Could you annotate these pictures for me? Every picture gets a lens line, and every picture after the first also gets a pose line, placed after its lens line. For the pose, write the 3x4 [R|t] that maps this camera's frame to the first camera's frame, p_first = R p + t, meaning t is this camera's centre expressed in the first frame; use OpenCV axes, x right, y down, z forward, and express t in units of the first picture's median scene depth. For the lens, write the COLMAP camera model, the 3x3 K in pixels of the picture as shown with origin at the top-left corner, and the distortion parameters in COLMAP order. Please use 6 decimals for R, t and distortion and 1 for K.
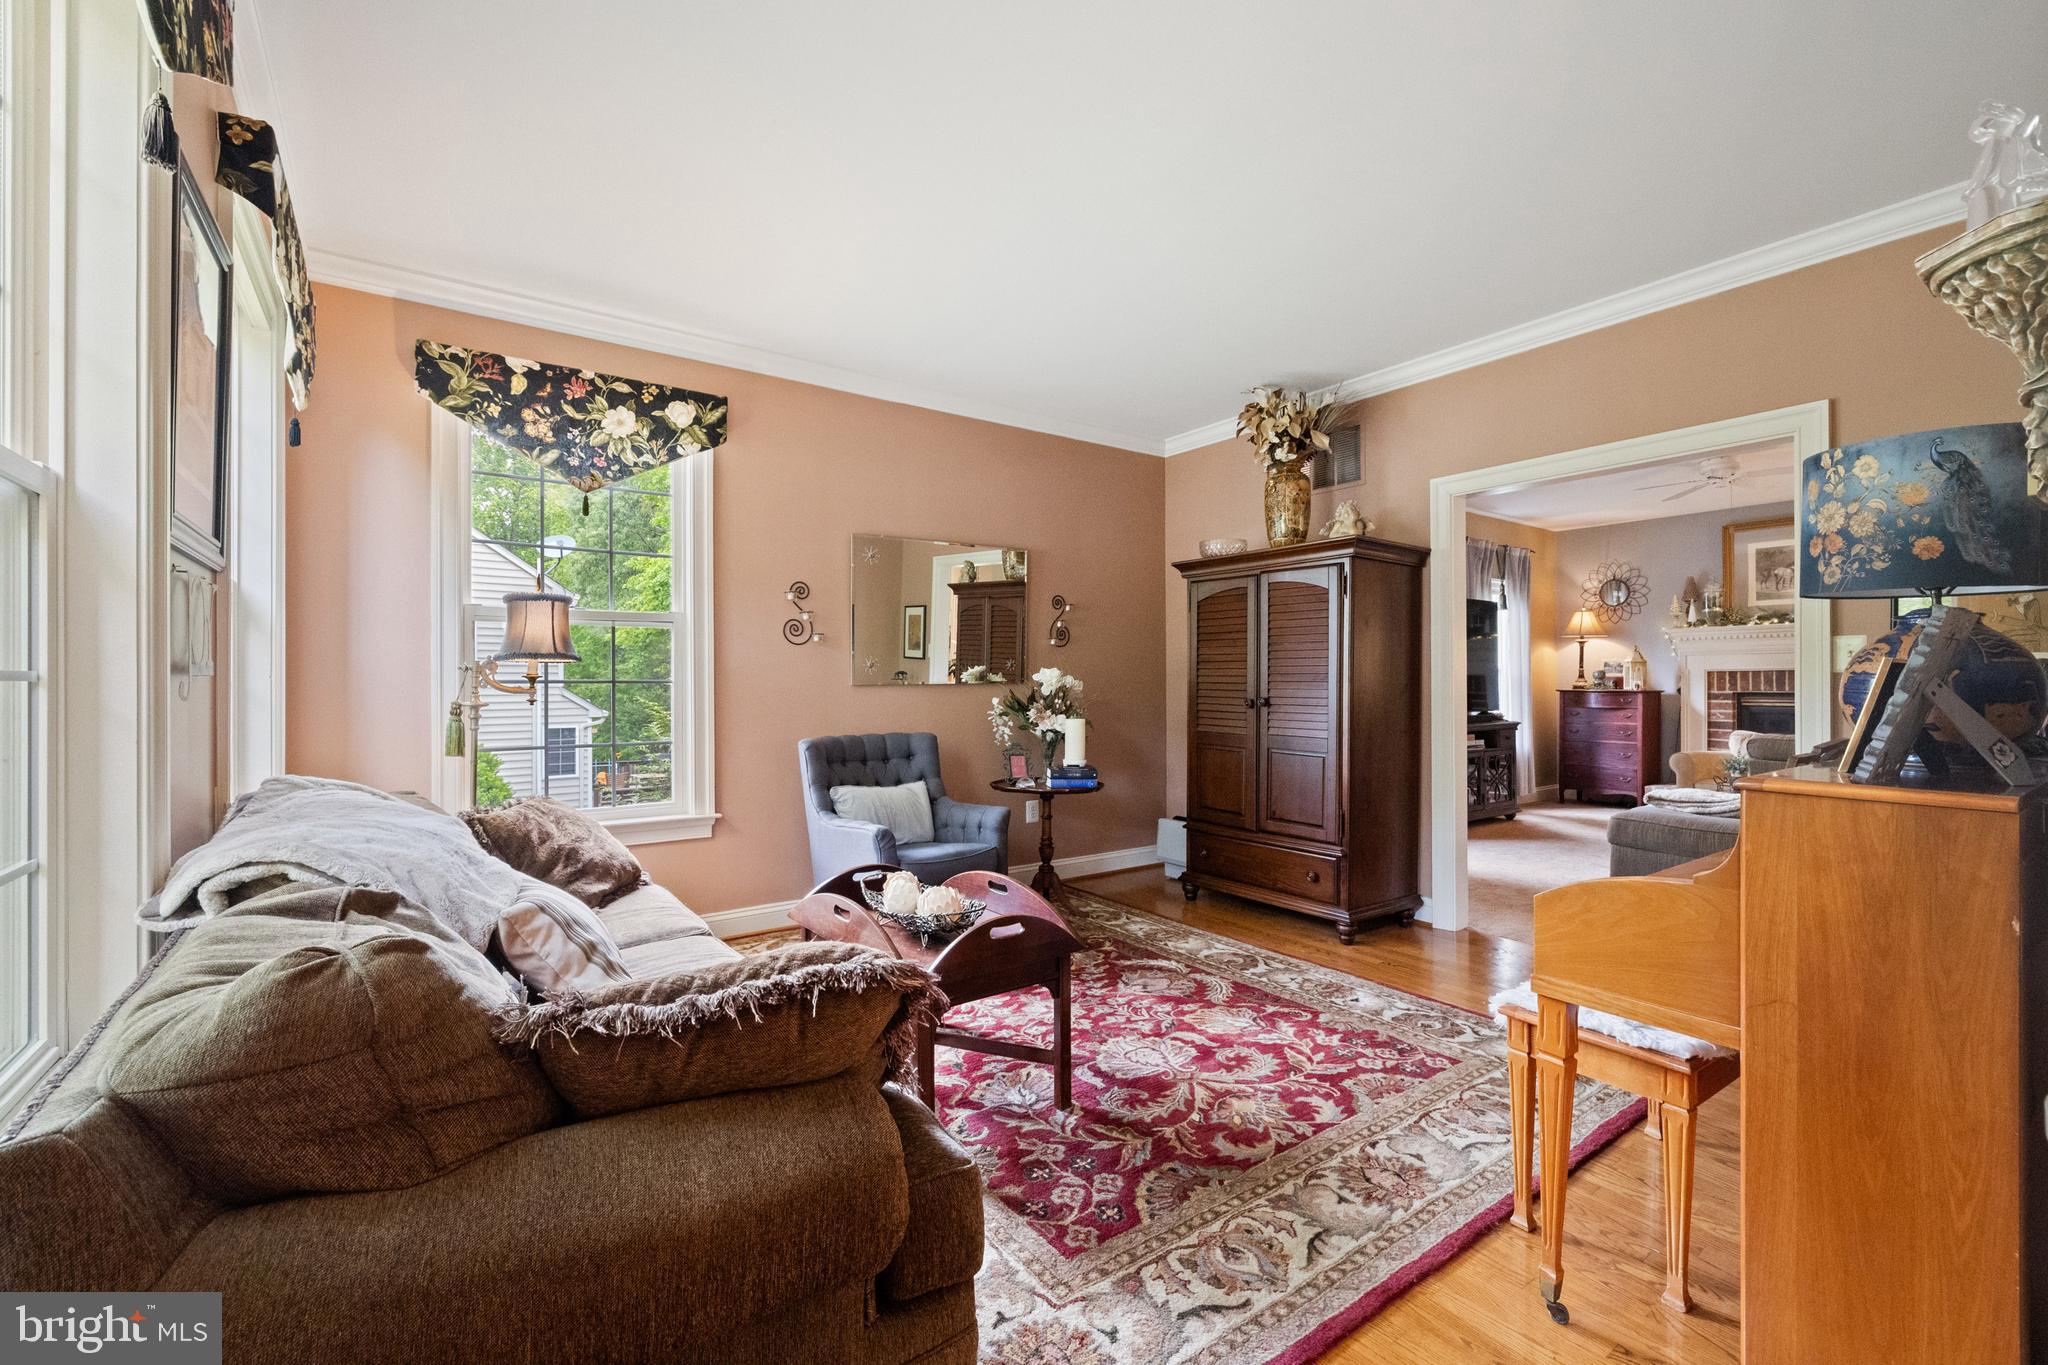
lens RADIAL K [[857.4, 0, 1033.3], [0, 857.4, 682.0], [0, 0, 1]] dist [-0.001936, 0.000046]
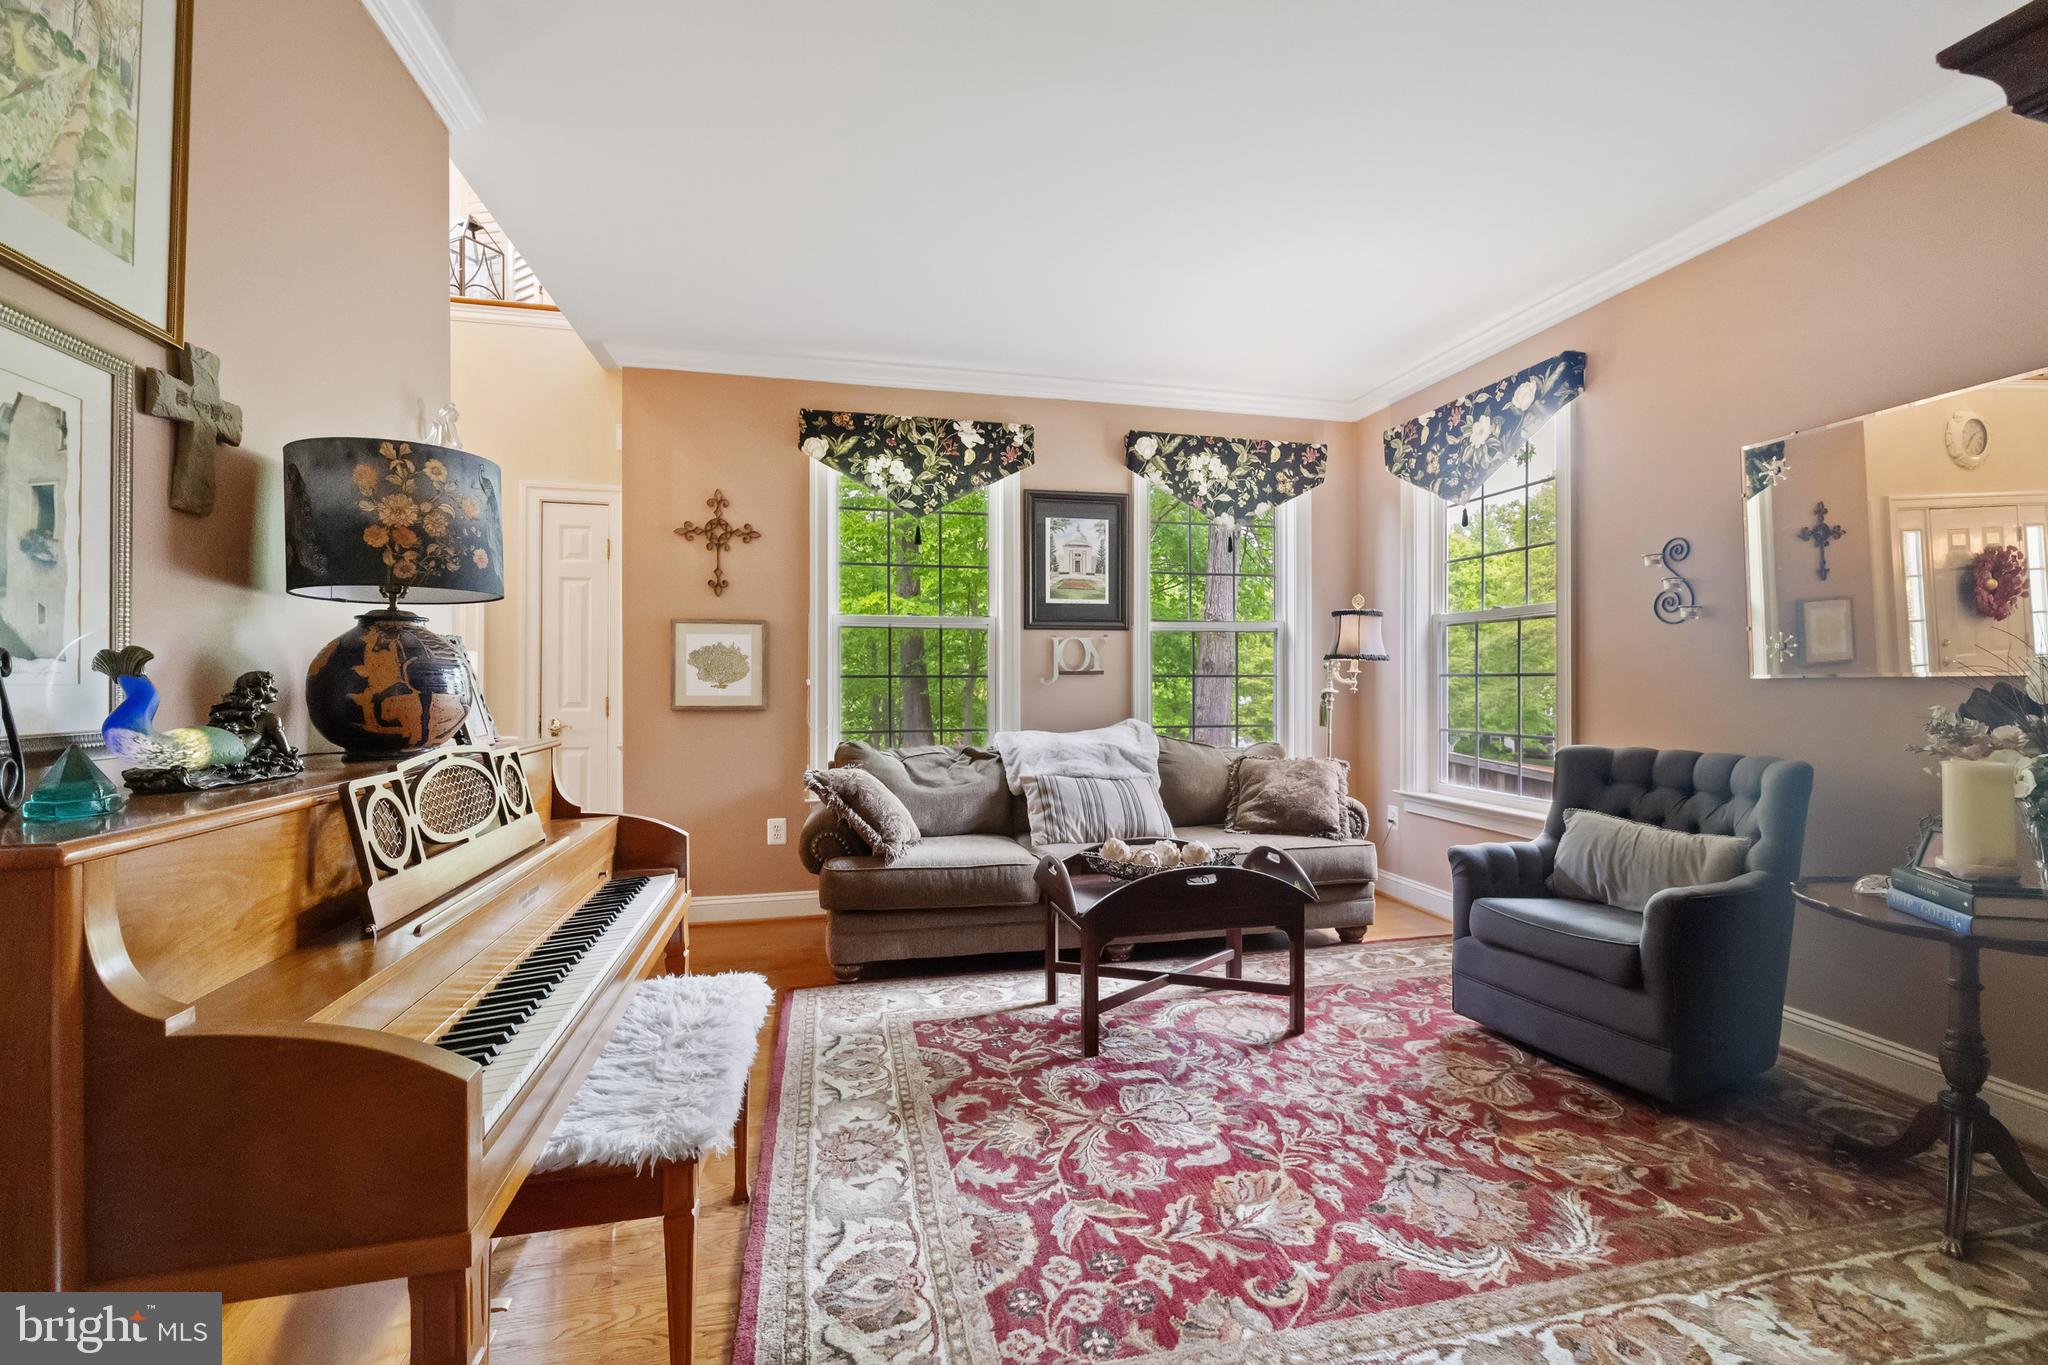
lens RADIAL K [[862.7, 0, 1025.0], [0, 862.7, 686.0], [0, 0, 1]] dist [0.001294, 0.000447]
pose [[-0.384097, 0.008792, -0.923251, 0.808676], [0.004123, 0.999961, 0.007807, 0.002238], [0.923283, -0.000808, -0.384119, 0.992013]]
